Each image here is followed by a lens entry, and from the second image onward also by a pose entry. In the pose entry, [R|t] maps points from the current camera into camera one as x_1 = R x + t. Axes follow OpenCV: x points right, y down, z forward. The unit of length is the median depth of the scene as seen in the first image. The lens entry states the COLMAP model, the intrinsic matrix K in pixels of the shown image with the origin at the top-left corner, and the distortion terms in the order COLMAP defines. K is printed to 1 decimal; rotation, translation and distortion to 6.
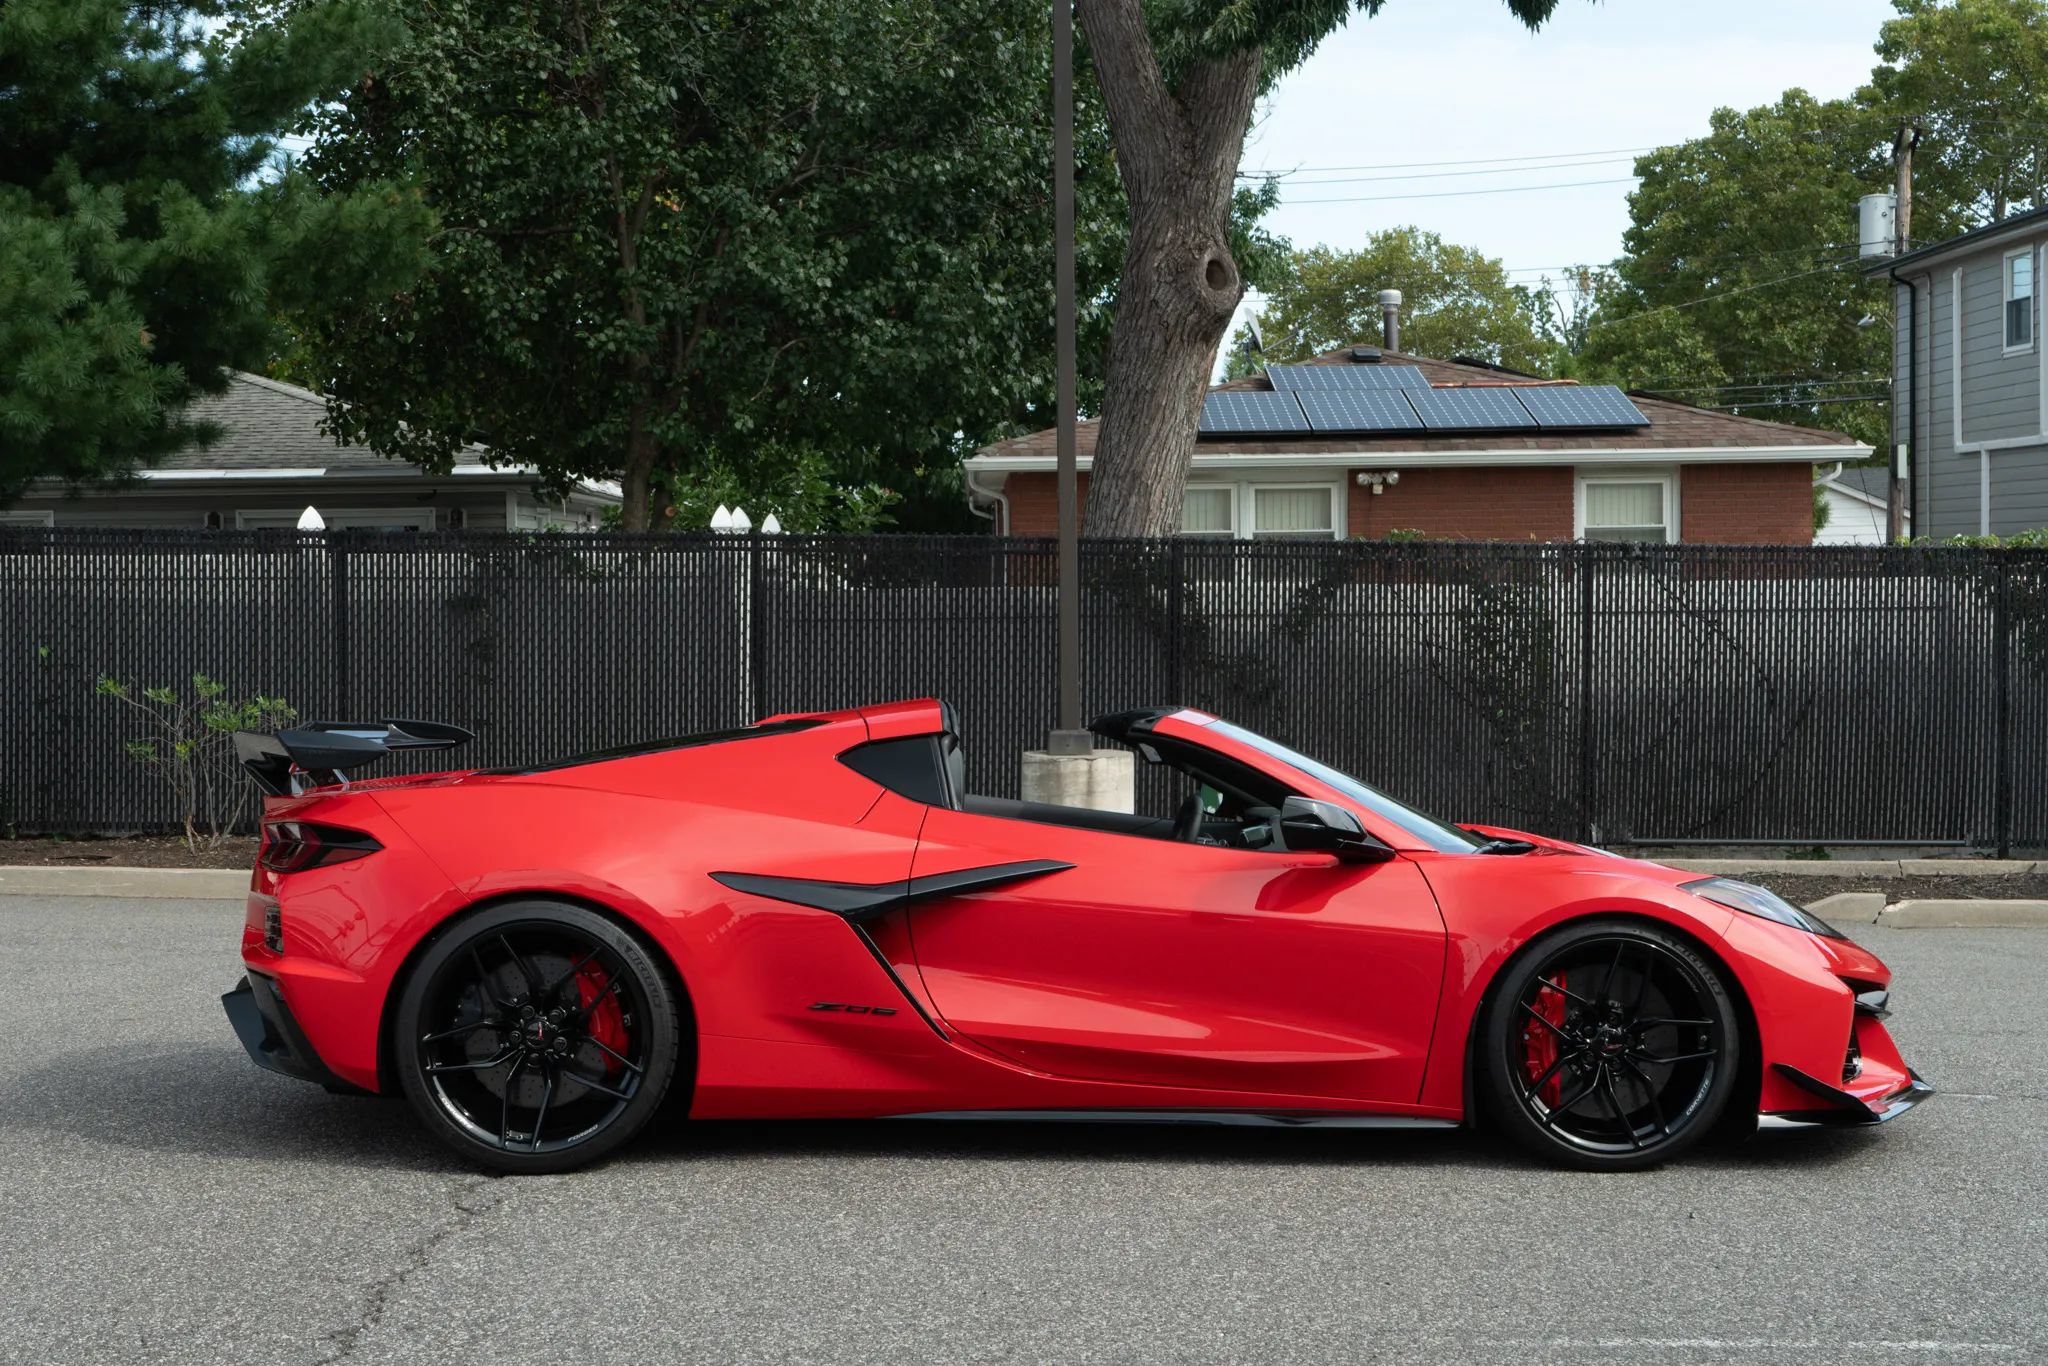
lens RADIAL K [[3239.1, 0, 978.3], [0, 3239.1, 640.6], [0, 0, 1]] dist [0.040969, 0.000000]
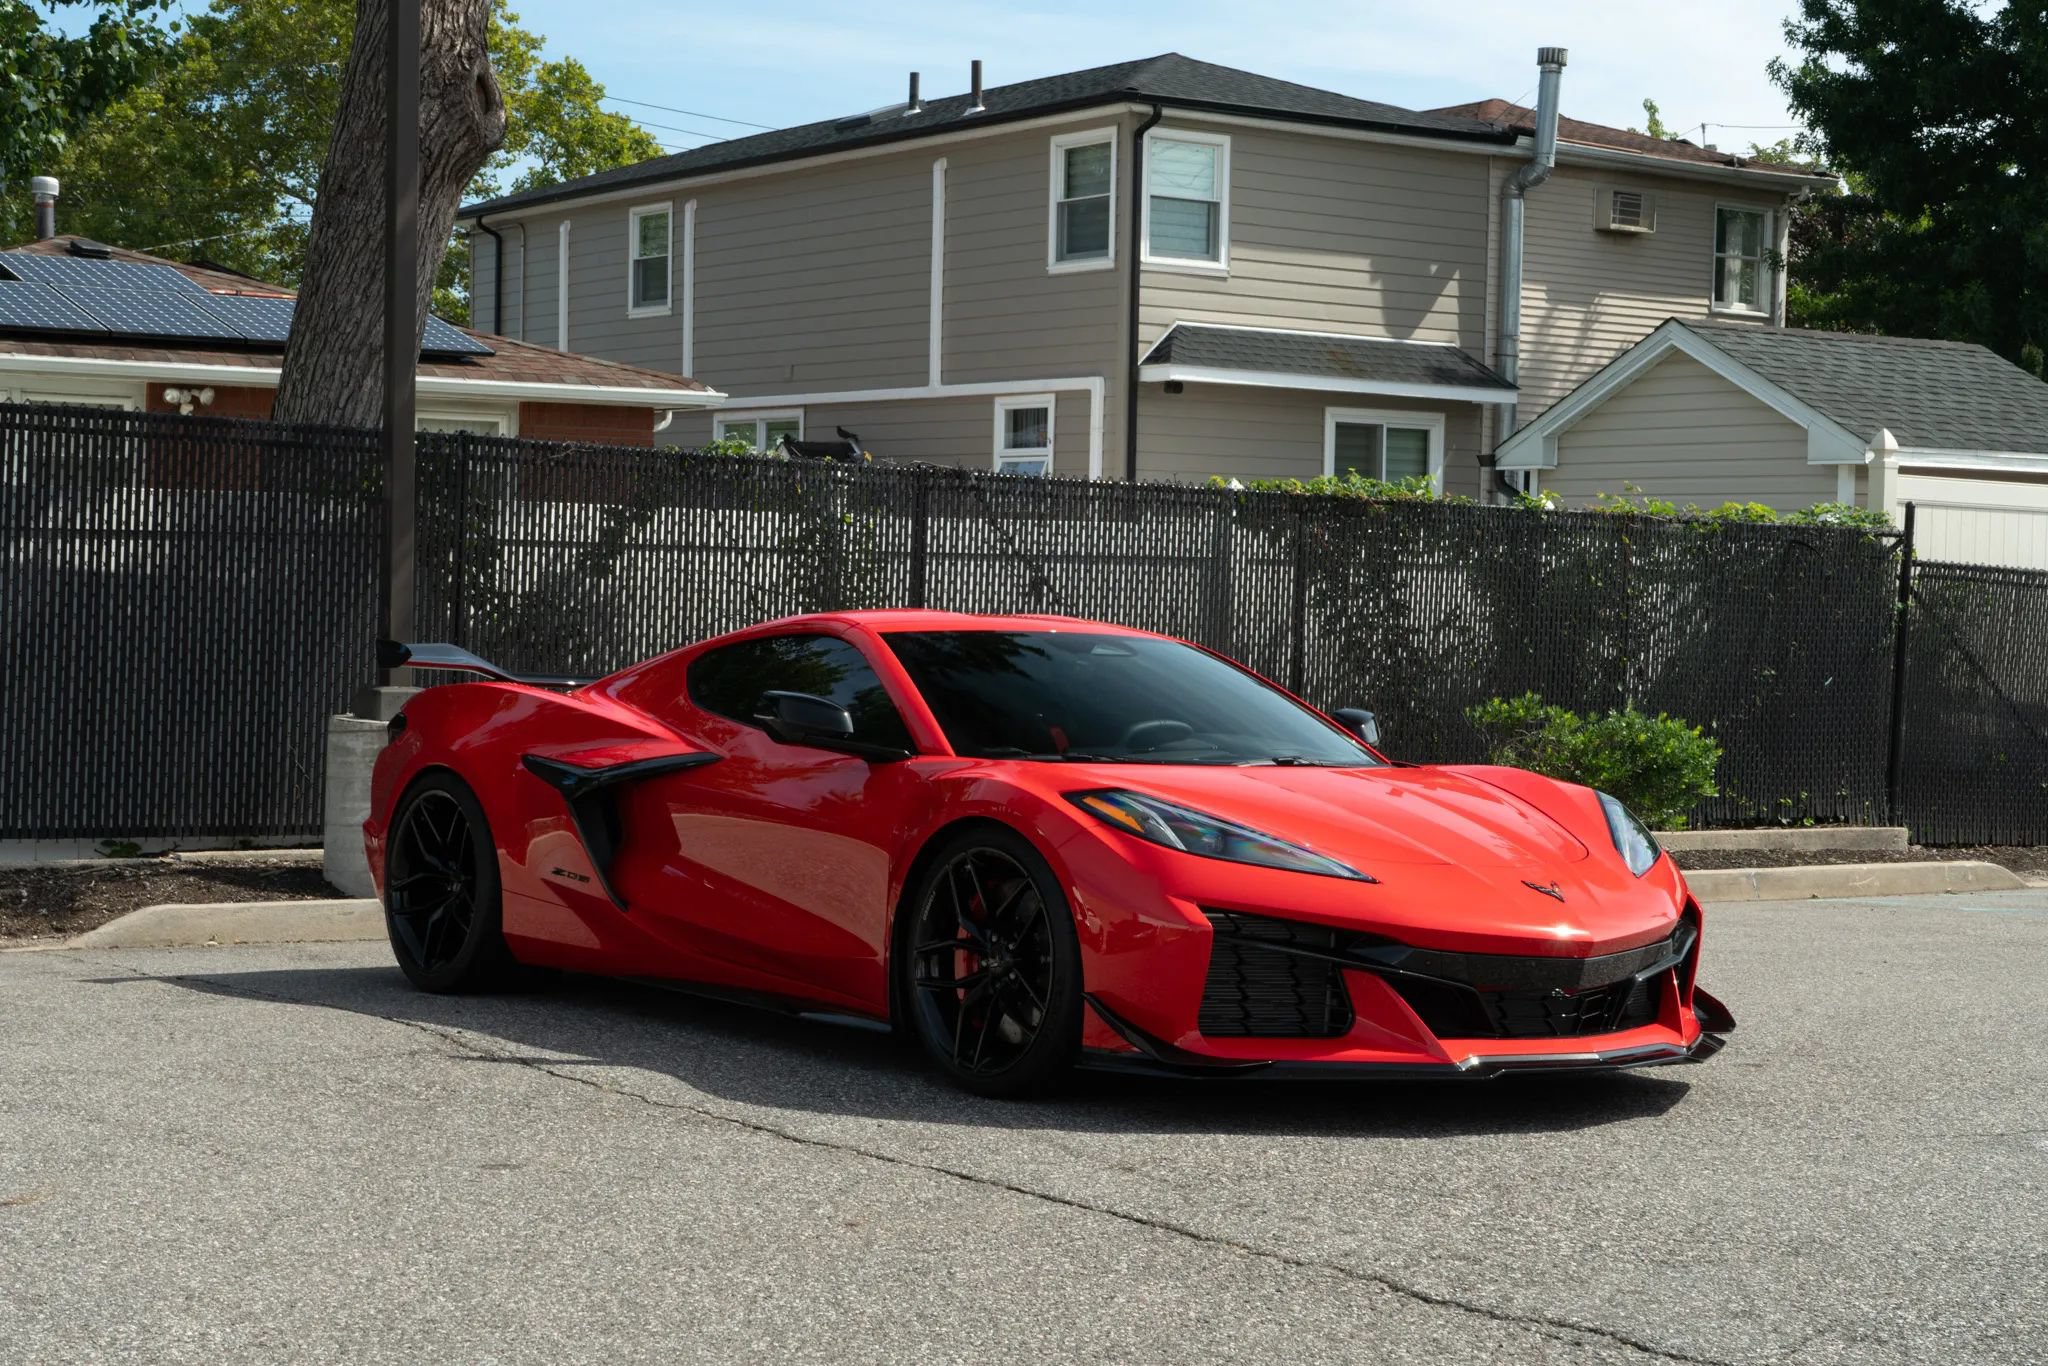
lens RADIAL K [[3239.1, 0, 1021.9], [0, 3239.1, 671.7], [0, 0, 1]] dist [0.040969, 0.000000]
pose [[0.811892, 0.011139, 0.583701, -0.230887], [-0.017627, 0.999830, 0.005437, 0.014355], [-0.583541, -0.014703, 0.811950, 0.261274]]
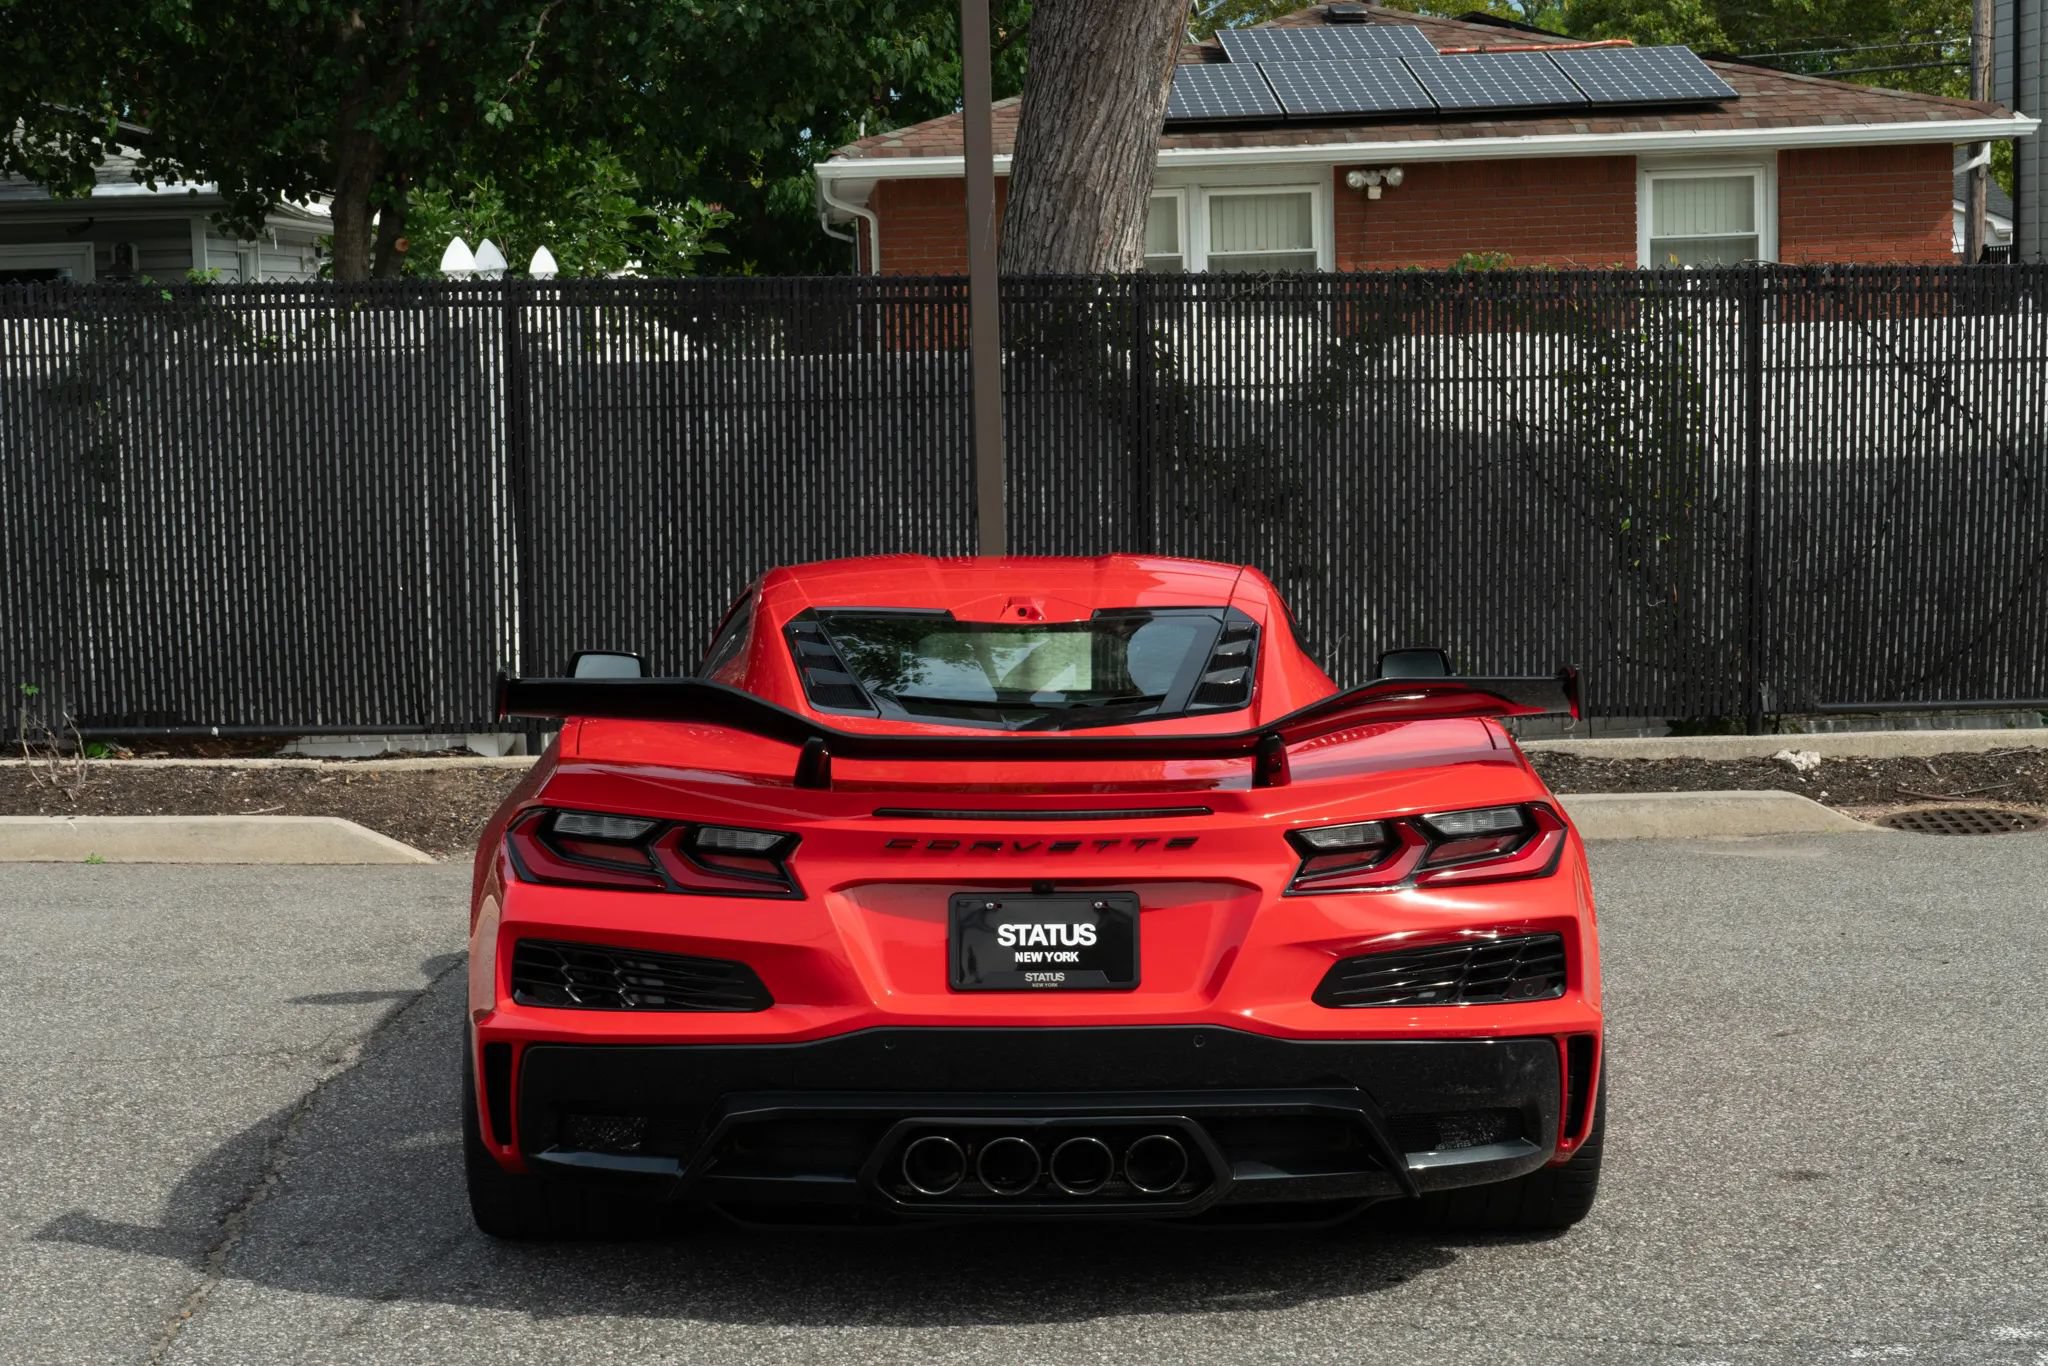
lens RADIAL K [[3576.5, 0, 1002.0], [0, 3576.5, 697.7], [0, 0, 1]] dist [0.061675, 0.000000]
pose [[0.998651, -0.026528, 0.044638, -0.002463], [0.022338, 0.995520, 0.091876, -0.010989], [-0.046875, -0.090755, 0.994769, 0.219717]]
